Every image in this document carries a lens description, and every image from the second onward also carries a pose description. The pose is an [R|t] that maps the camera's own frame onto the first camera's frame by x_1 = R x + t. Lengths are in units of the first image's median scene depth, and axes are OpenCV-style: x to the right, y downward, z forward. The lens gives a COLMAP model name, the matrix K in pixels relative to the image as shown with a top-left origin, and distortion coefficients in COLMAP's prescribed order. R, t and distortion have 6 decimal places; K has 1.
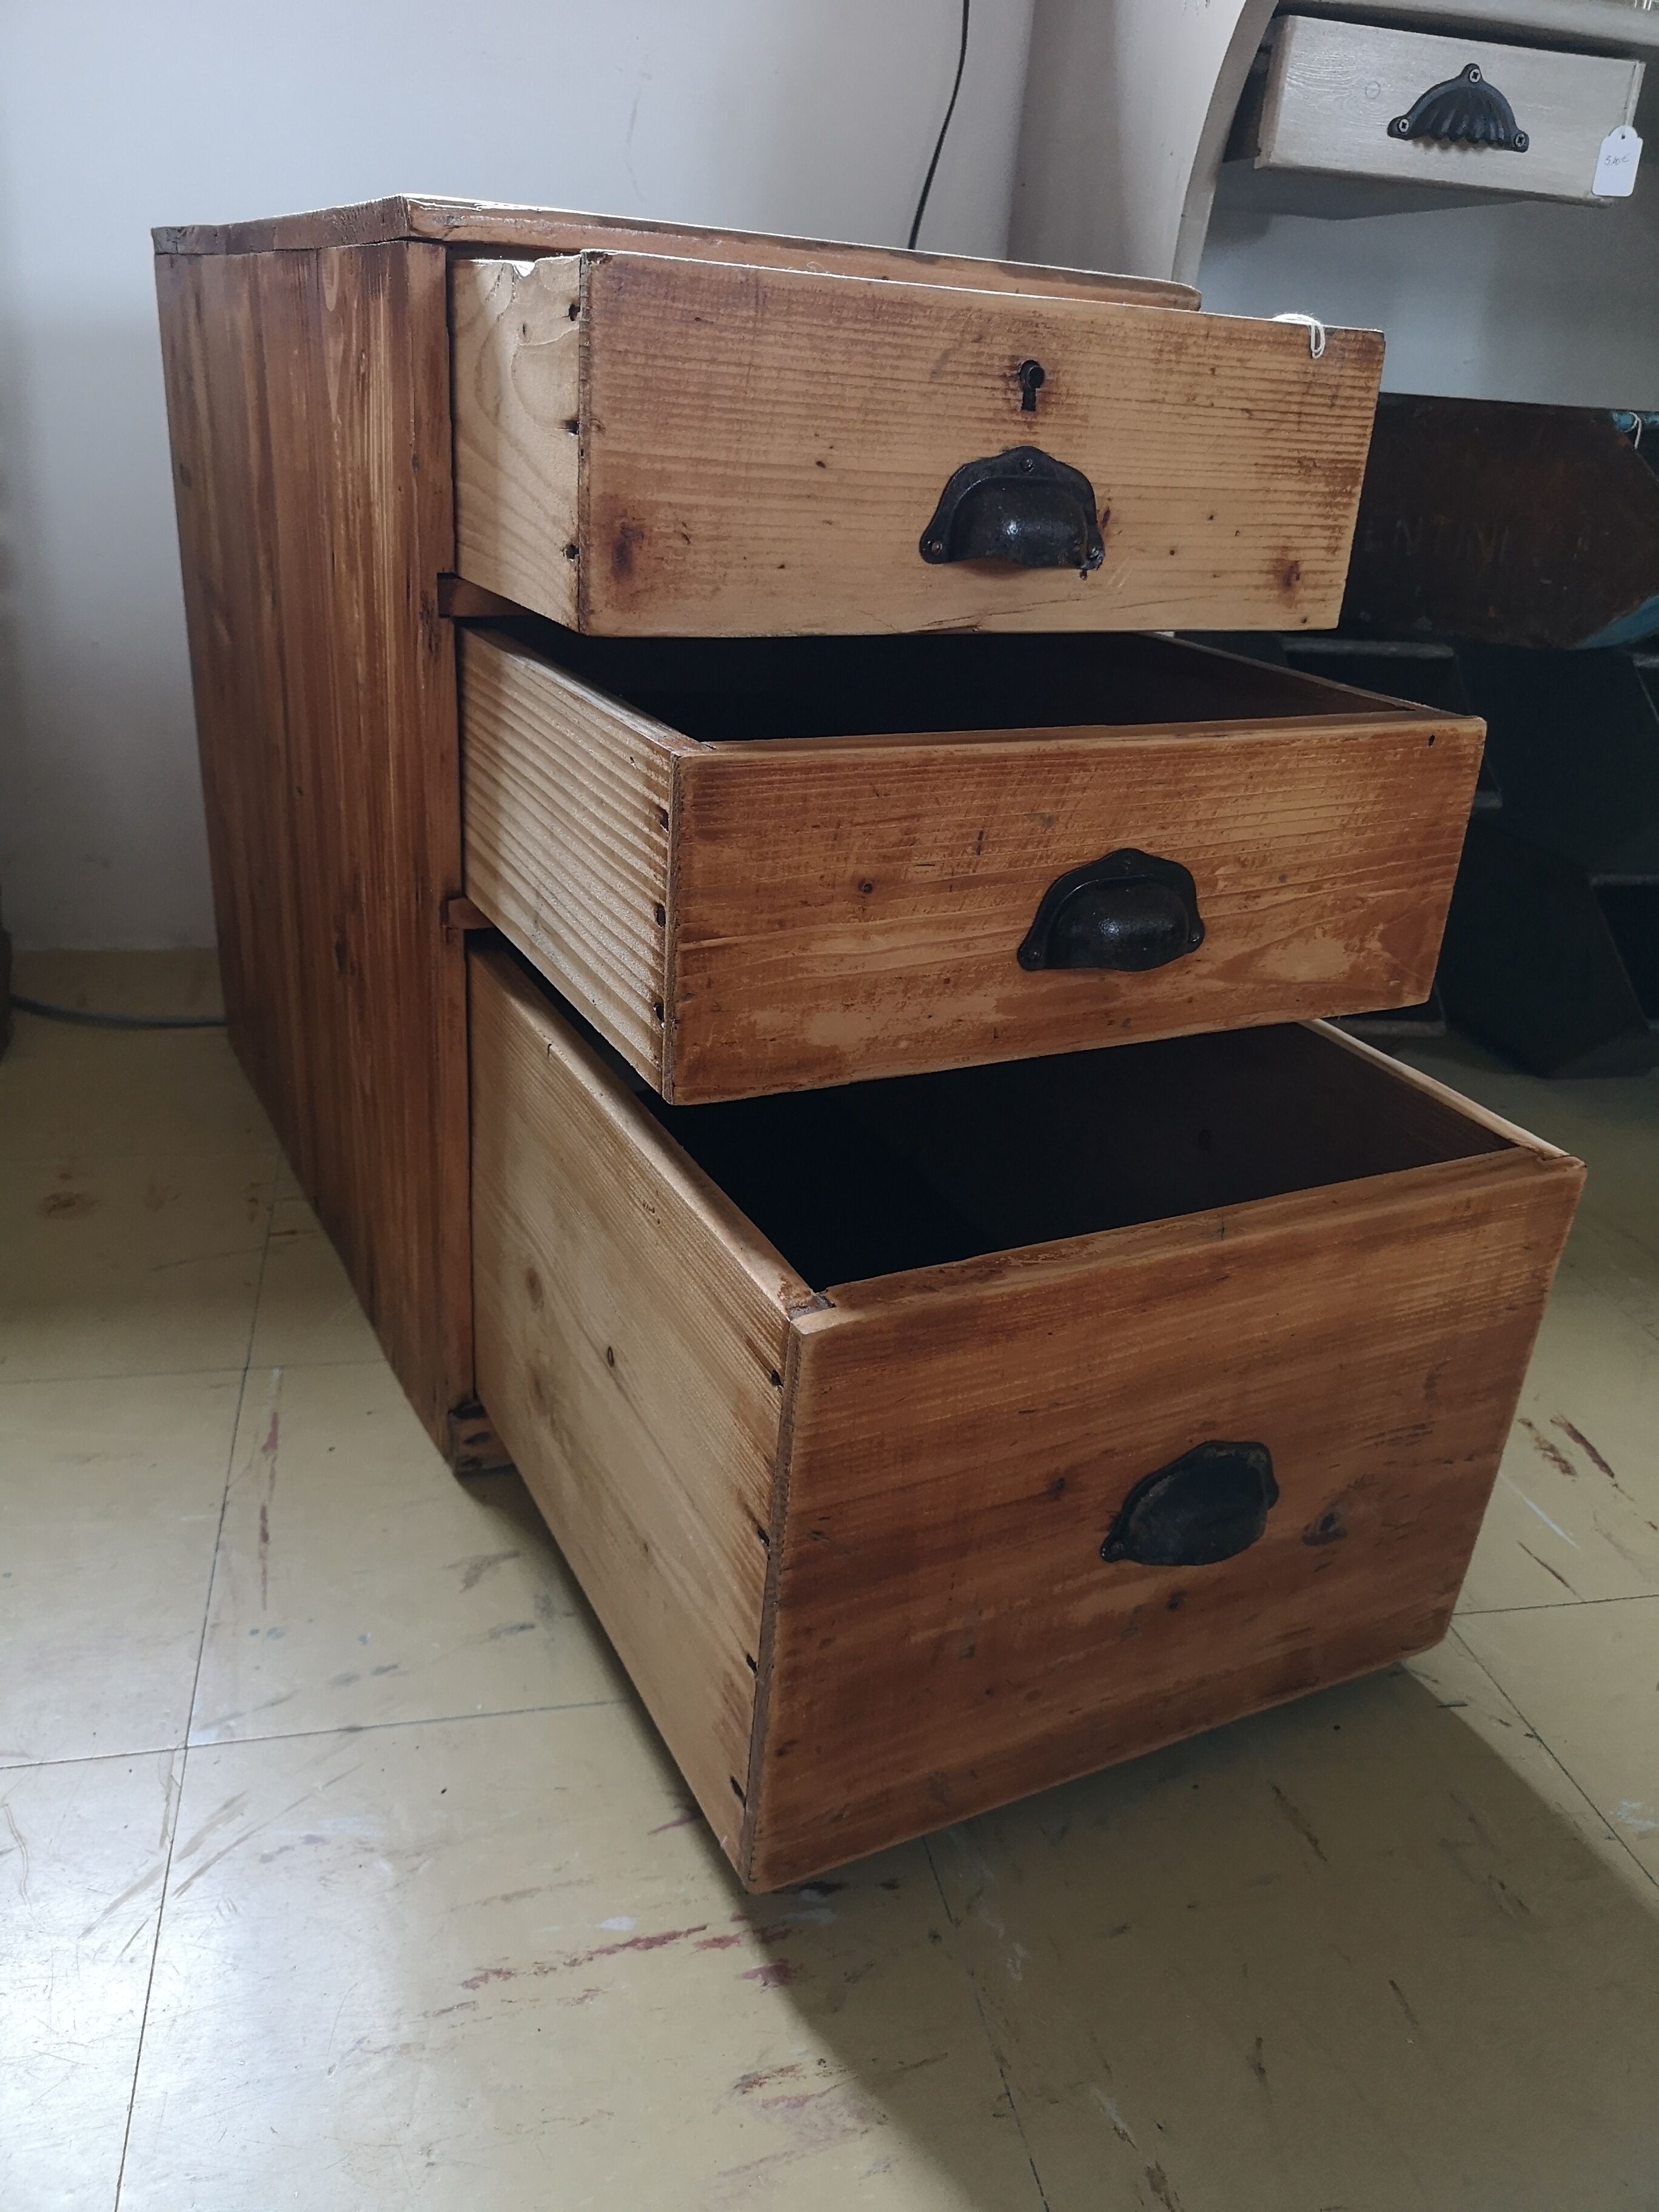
lens RADIAL K [[1759.6, 0, 825.7], [0, 1759.6, 1145.3], [0, 0, 1]] dist [0.043531, -0.078560]
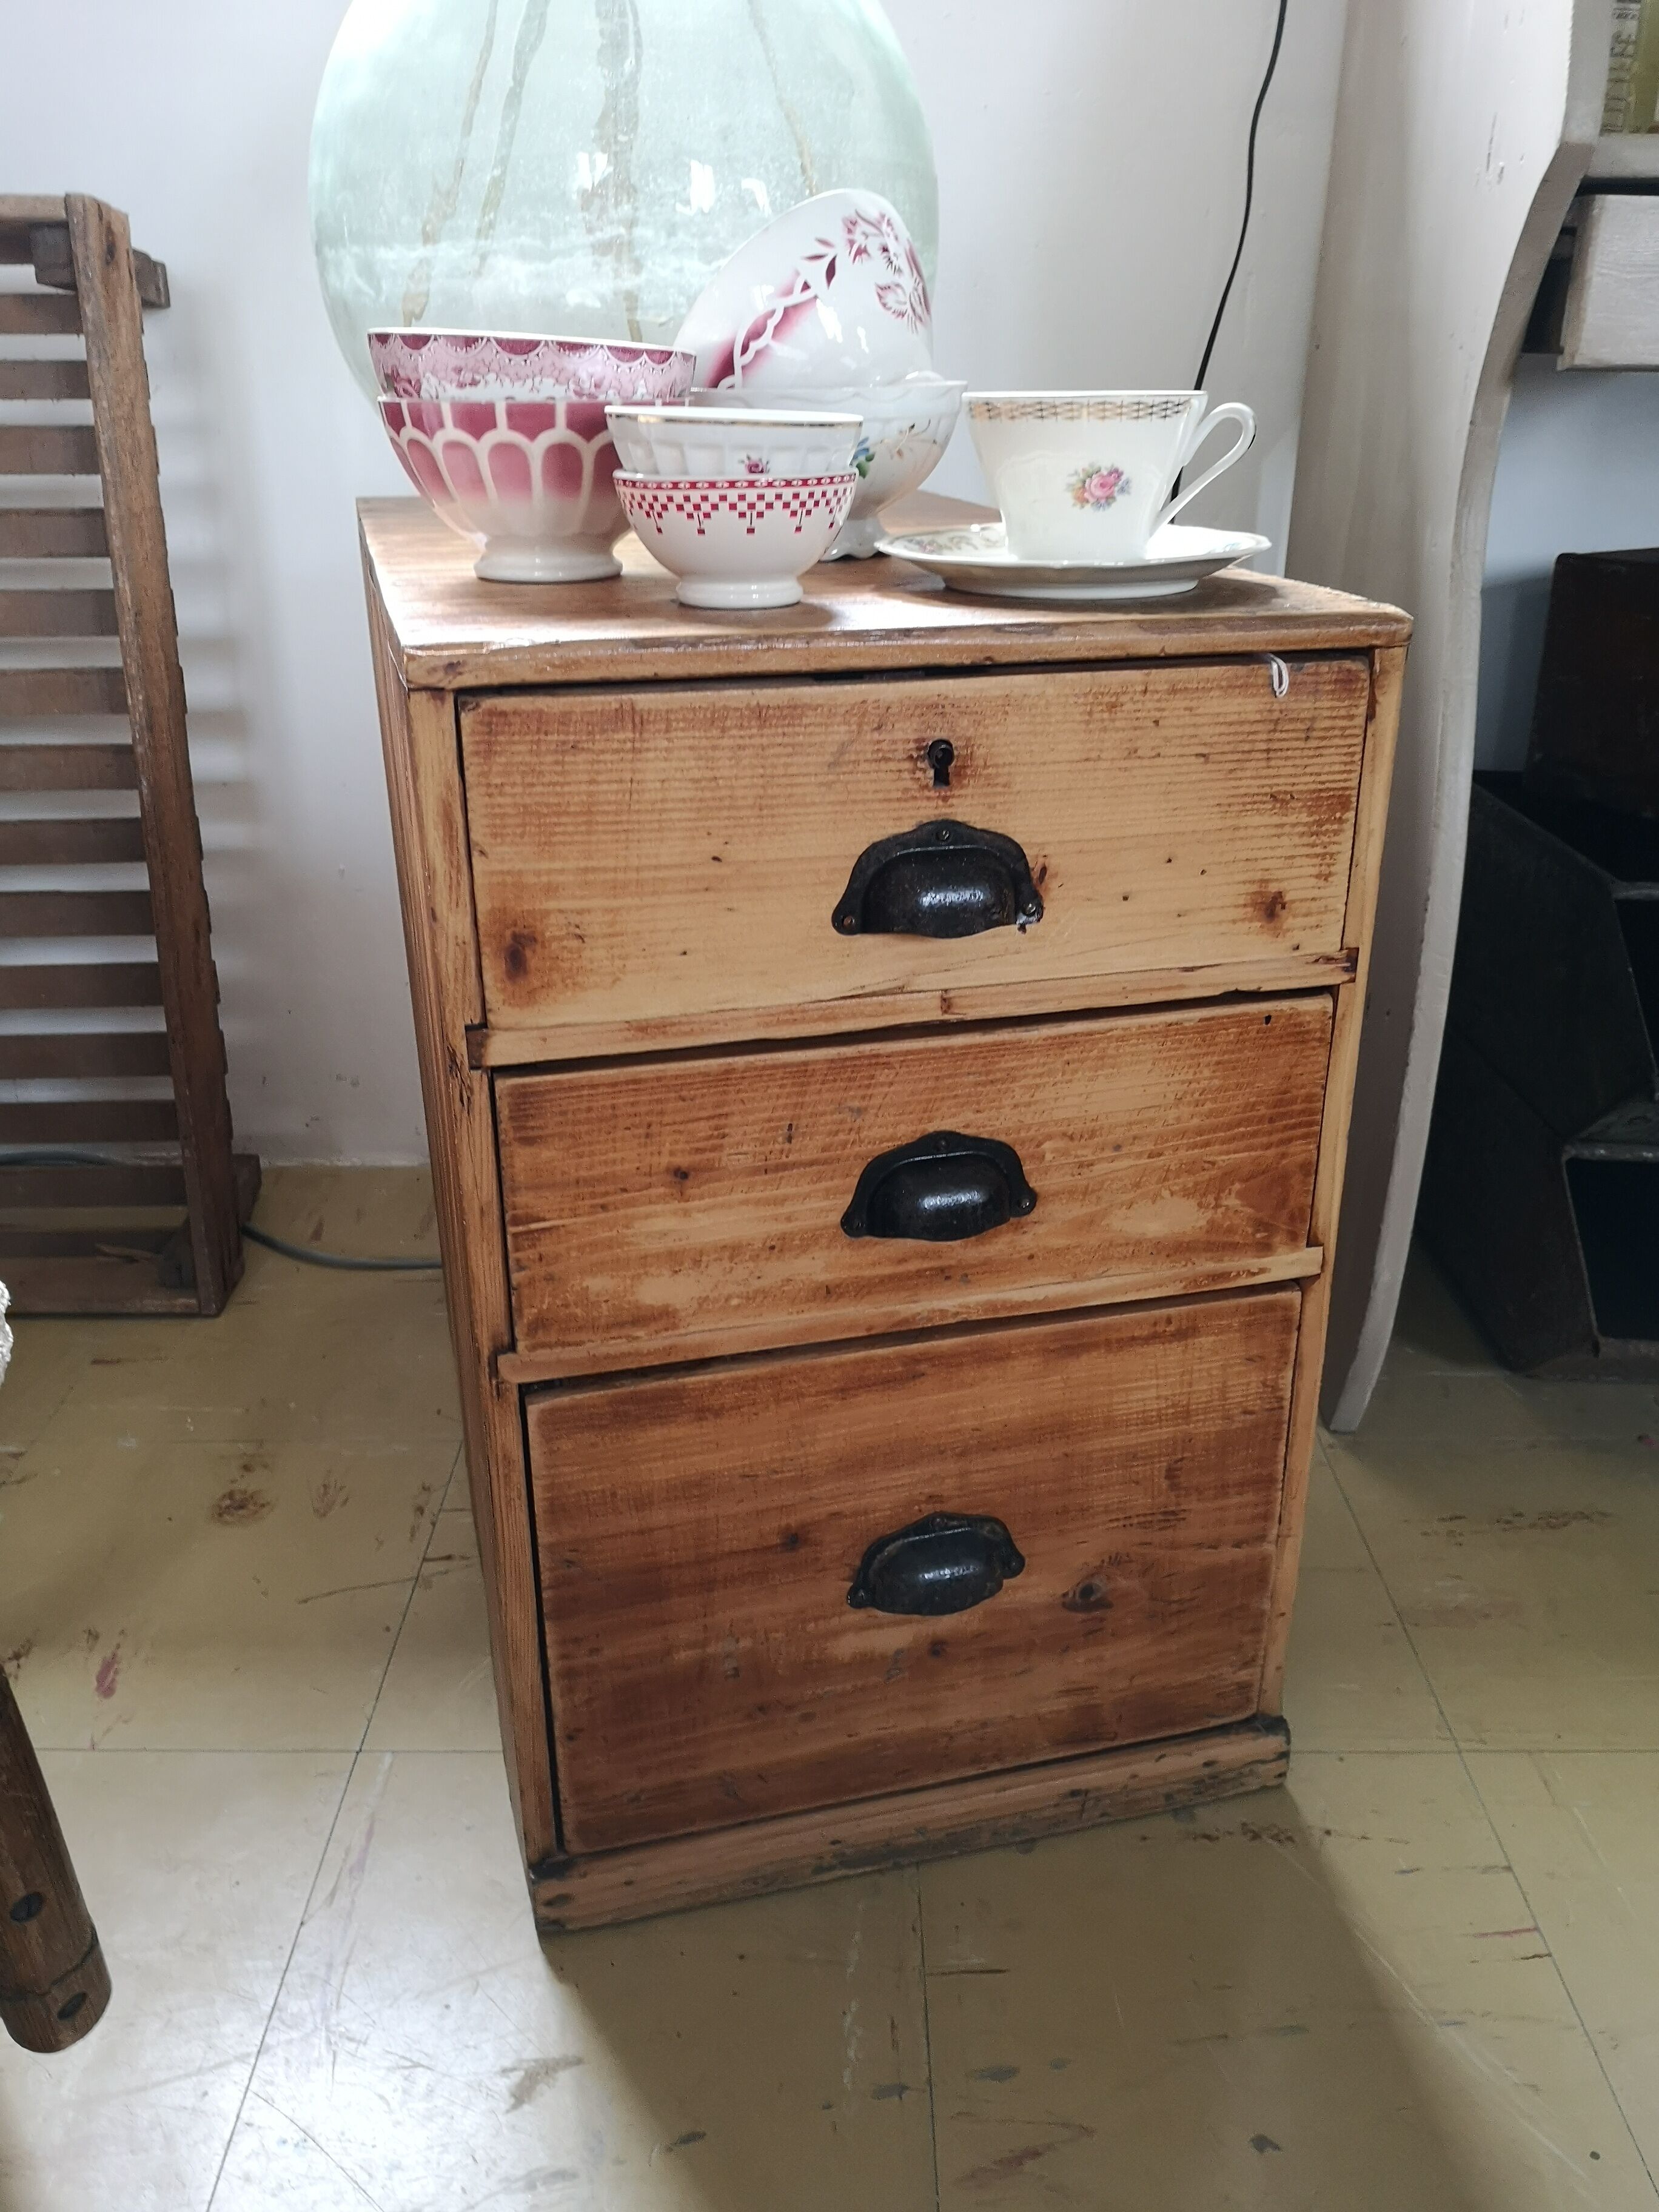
lens RADIAL K [[1759.6, 0, 812.9], [0, 1759.6, 1108.9], [0, 0, 1]] dist [0.043531, -0.078560]
pose [[0.969568, 0.019538, -0.244042, 0.292375], [-0.027802, 0.999149, -0.030463, -0.202378], [0.243239, 0.036320, 0.969286, 0.025971]]
